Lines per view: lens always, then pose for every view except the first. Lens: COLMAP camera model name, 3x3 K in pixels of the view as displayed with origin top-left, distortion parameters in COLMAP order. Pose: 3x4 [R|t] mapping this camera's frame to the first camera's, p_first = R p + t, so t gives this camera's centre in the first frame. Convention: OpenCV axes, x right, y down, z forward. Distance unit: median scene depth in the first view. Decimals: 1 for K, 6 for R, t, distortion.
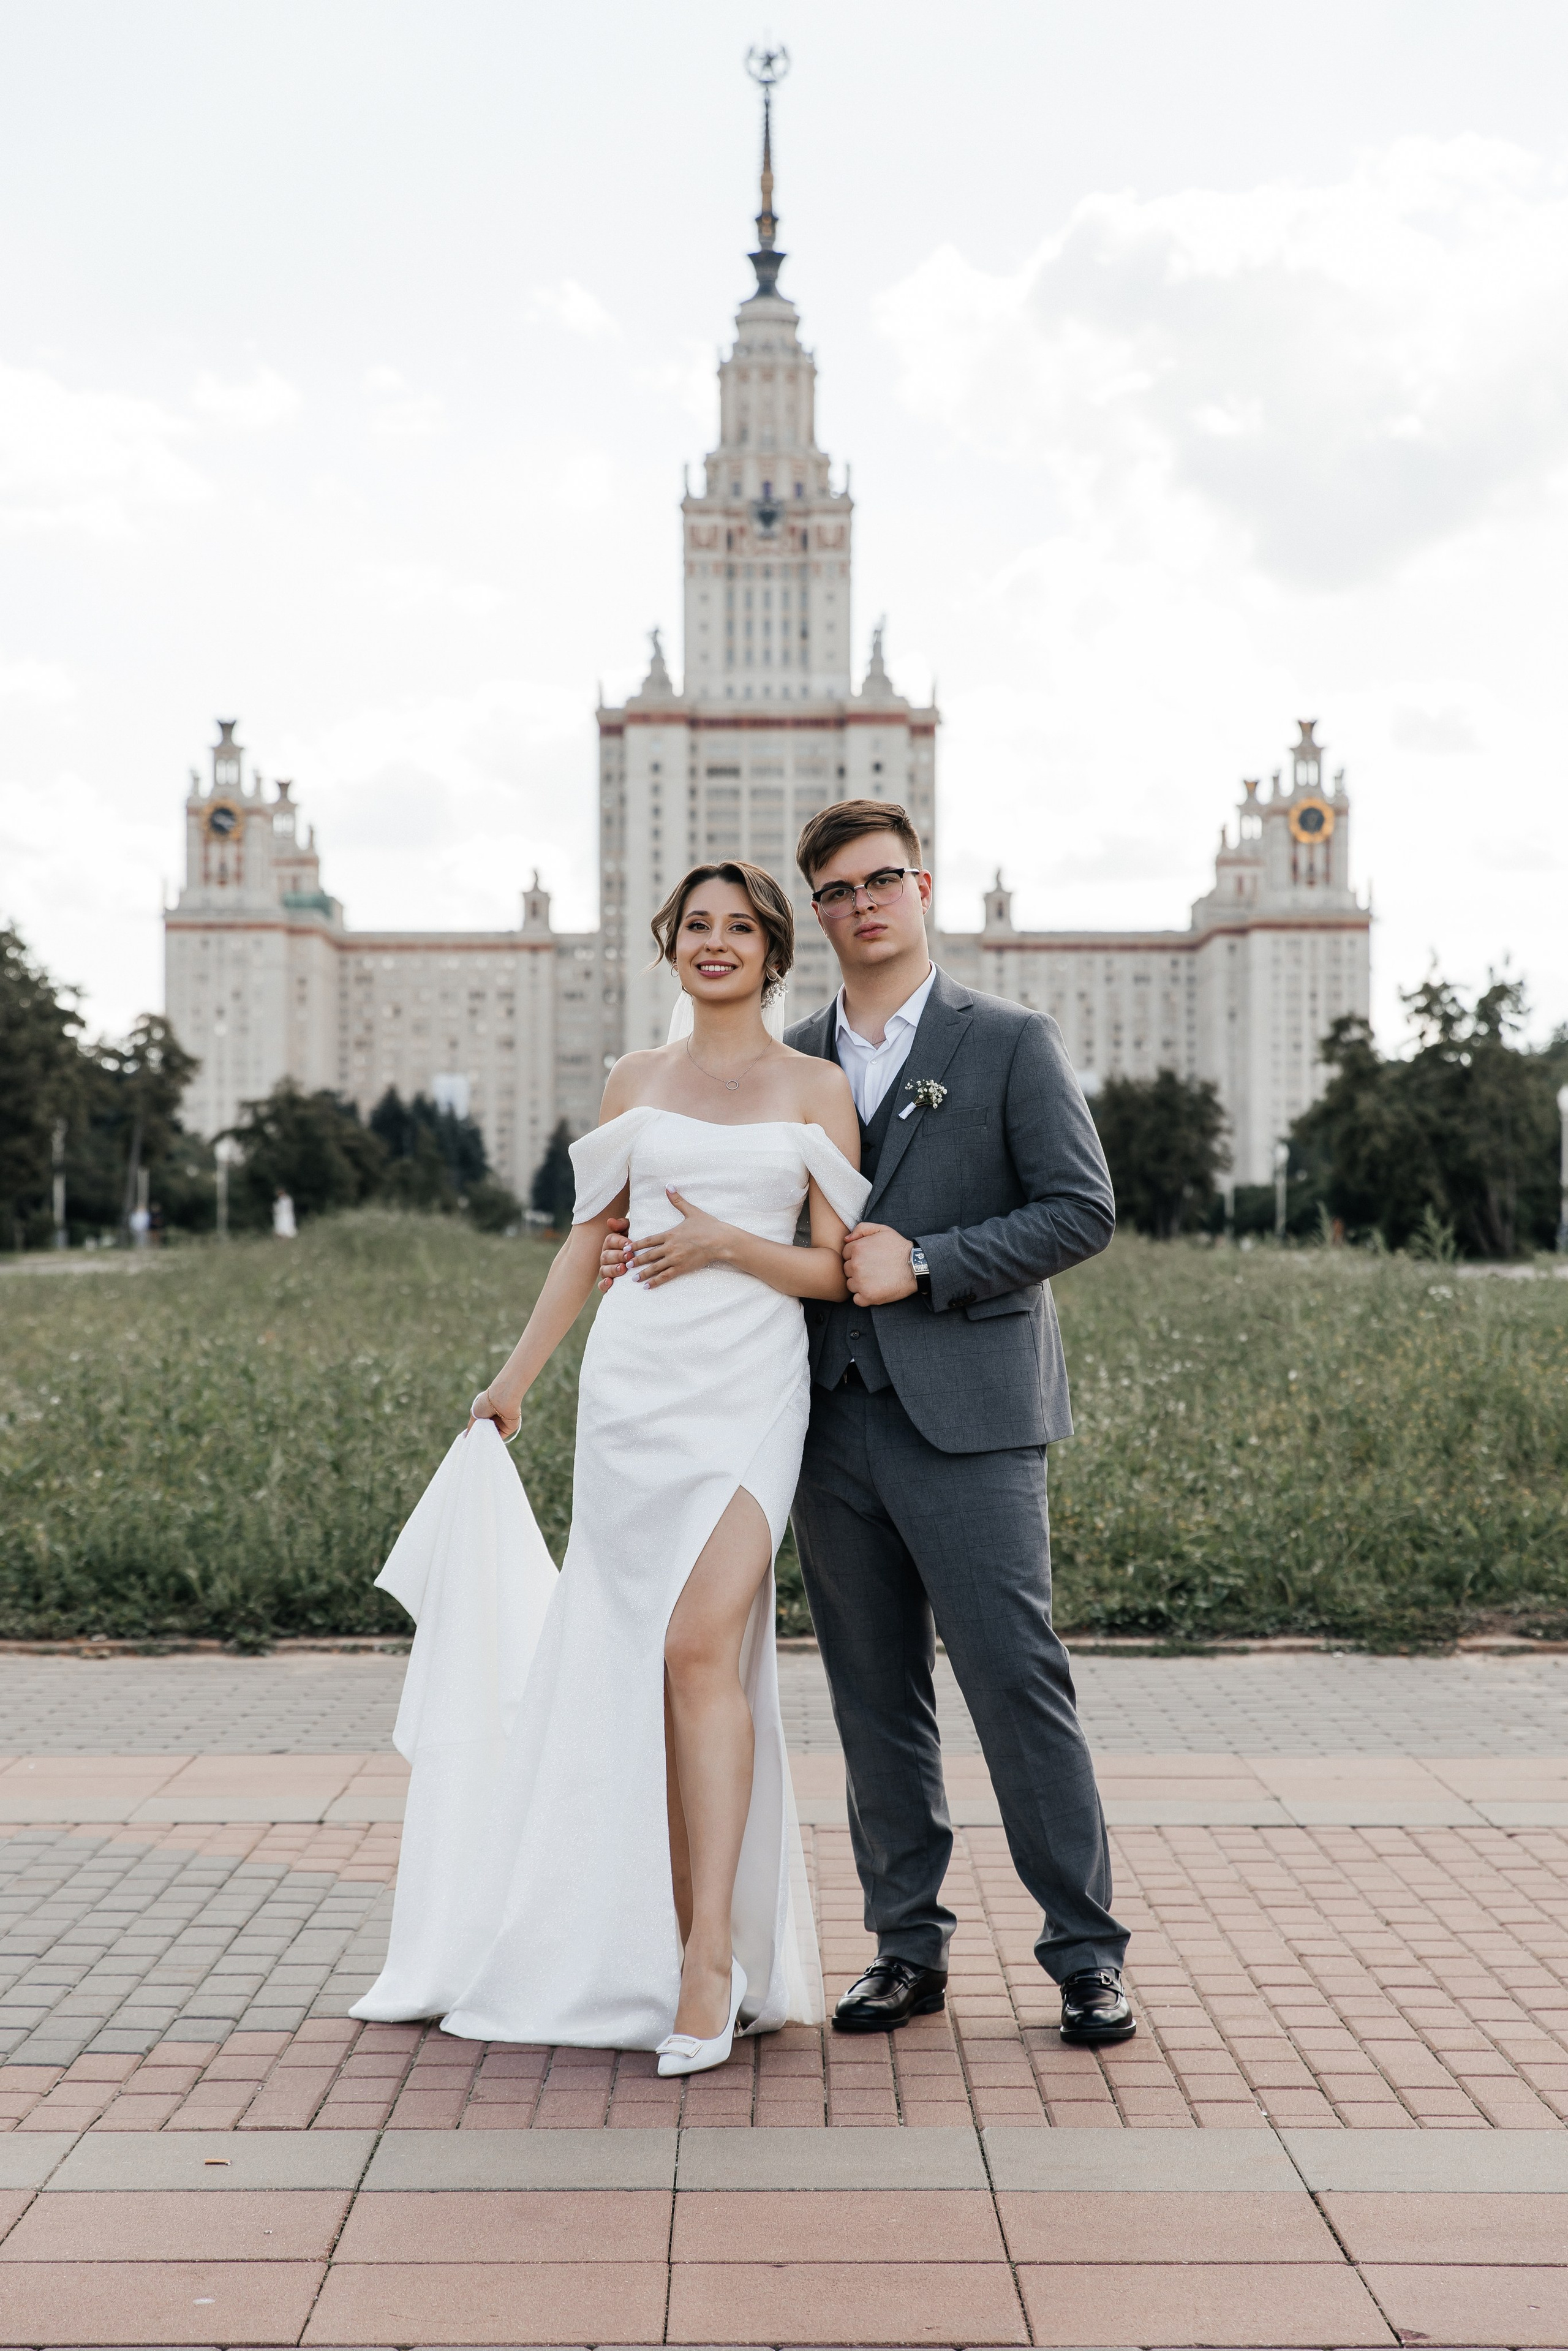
lens RADIAL K [[4703.4, 0, 771.9], [0, 4703.4, 1164.9], [0, 0, 1]] dist [0.012433, 0.000000]
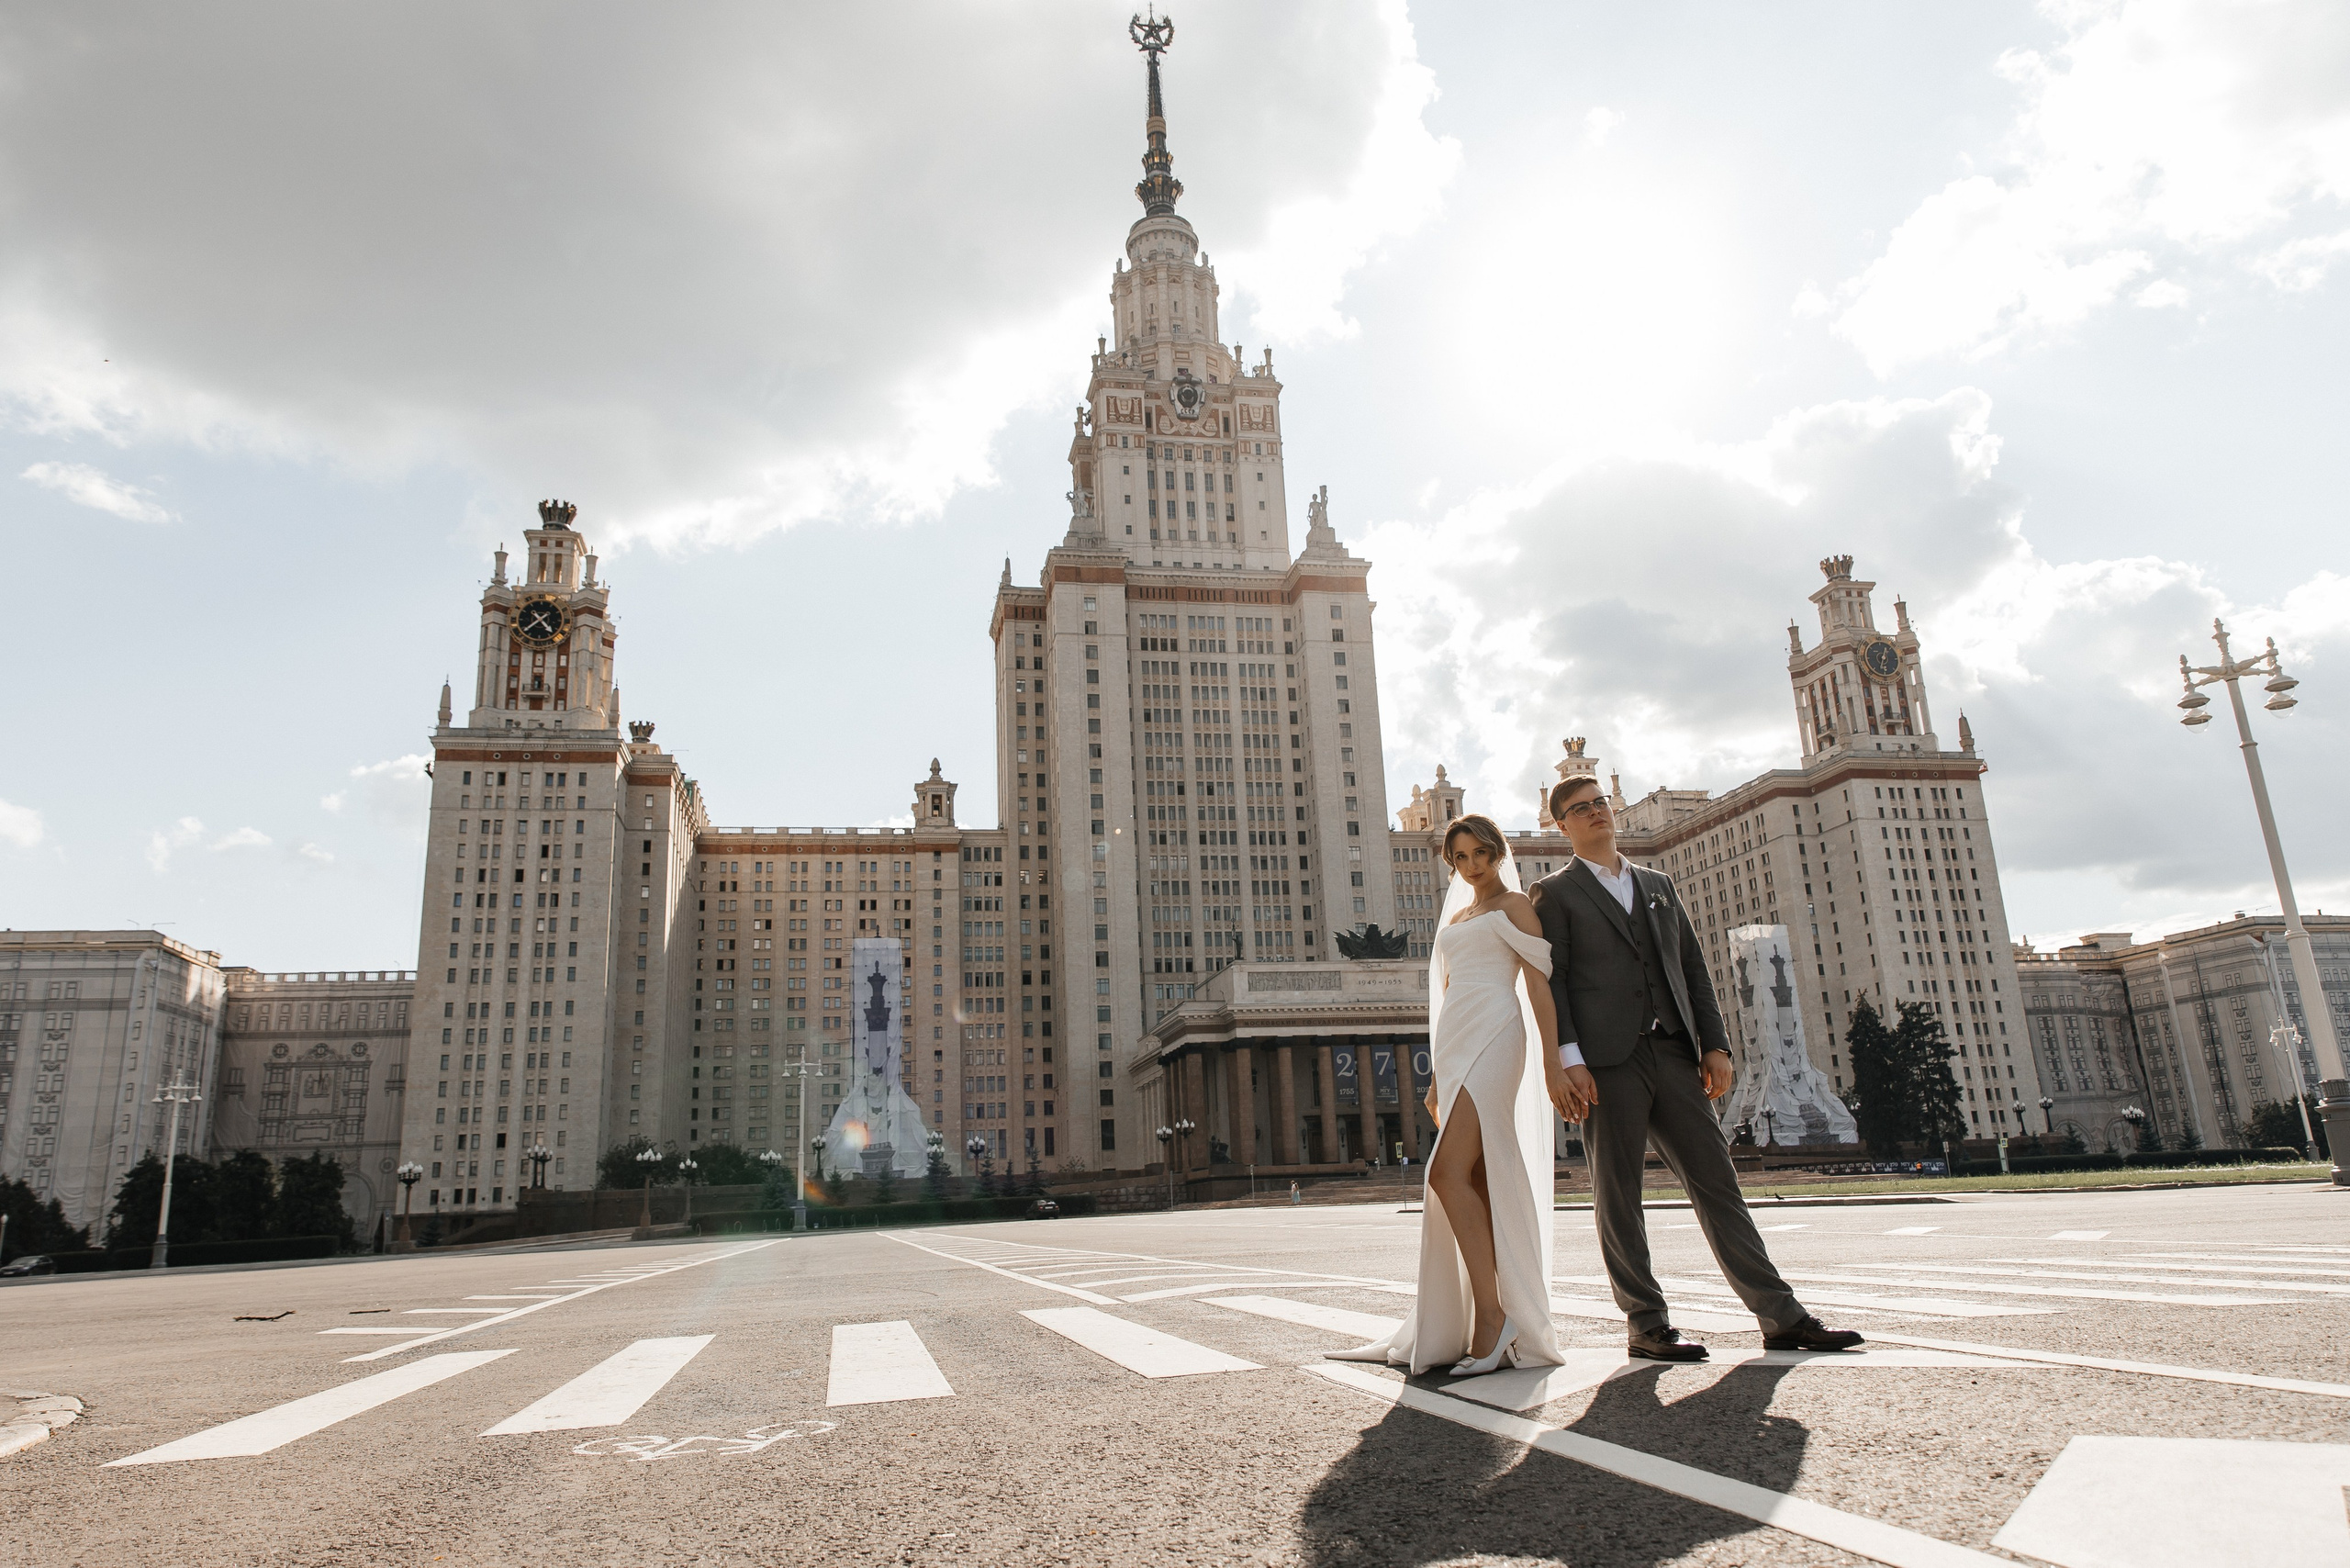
lens RADIAL K [[1532.0, 0, 1166.0], [0, 1532.0, 807.7], [0, 0, 1]] dist [0.006798, -0.003396]
pose [[0.977128, 0.011423, 0.212343, -0.069538], [0.043157, 0.967124, -0.250618, 0.017770], [-0.208225, 0.254050, 0.944511, 0.736602]]
